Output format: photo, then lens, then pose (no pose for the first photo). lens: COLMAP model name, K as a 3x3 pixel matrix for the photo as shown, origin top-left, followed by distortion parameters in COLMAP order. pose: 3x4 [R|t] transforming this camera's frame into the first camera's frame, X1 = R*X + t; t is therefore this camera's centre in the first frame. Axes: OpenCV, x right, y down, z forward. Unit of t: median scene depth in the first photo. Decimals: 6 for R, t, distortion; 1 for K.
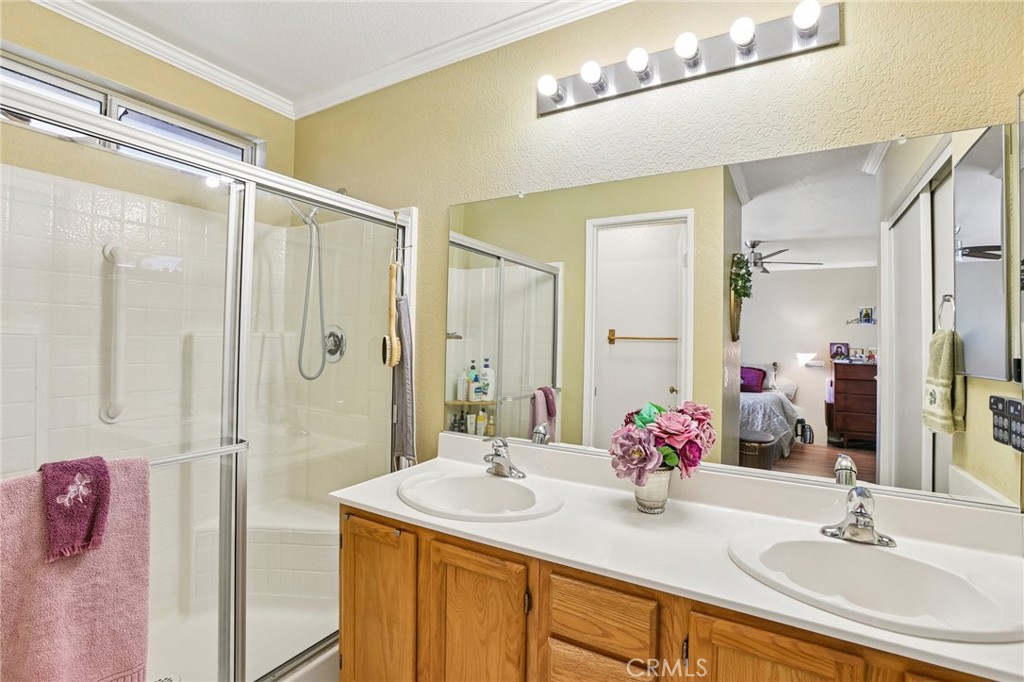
lens RADIAL K [[466.4, 0, 516.0], [0, 466.4, 343.1], [0, 0, 1]] dist [-0.055691, 0.015938]
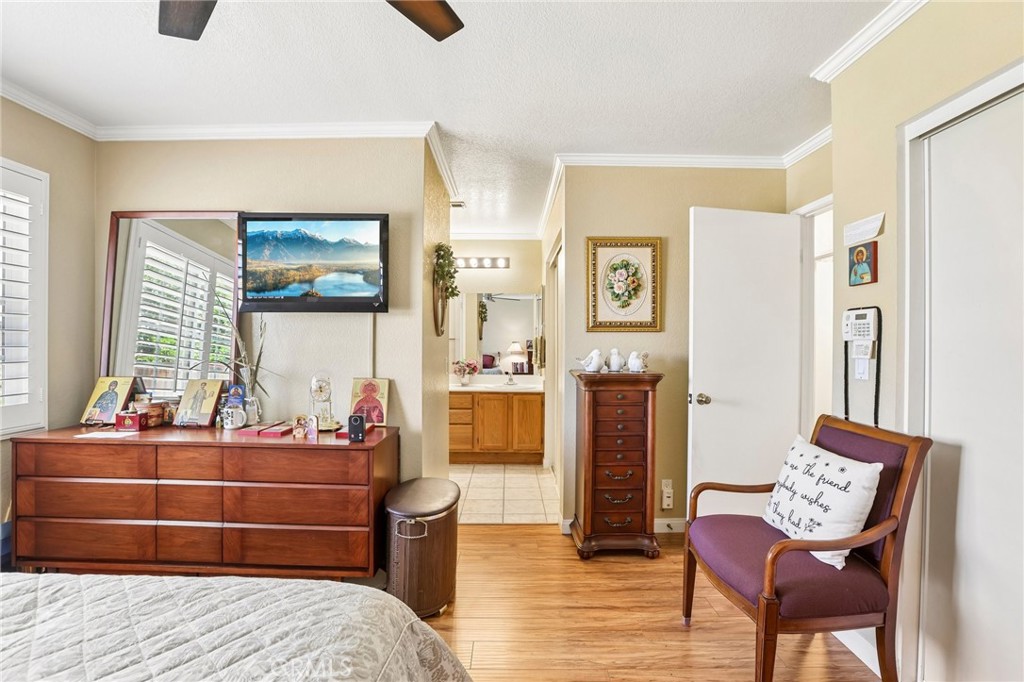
lens RADIAL K [[466.4, 0, 512.5], [0, 466.4, 341.5], [0, 0, 1]] dist [-0.055691, 0.015938]
pose [[0.860107, -0.005795, 0.510081, -1.338147], [-0.001000, 0.999914, 0.013047, -0.056644], [-0.510113, -0.011732, 0.860027, -2.521838]]
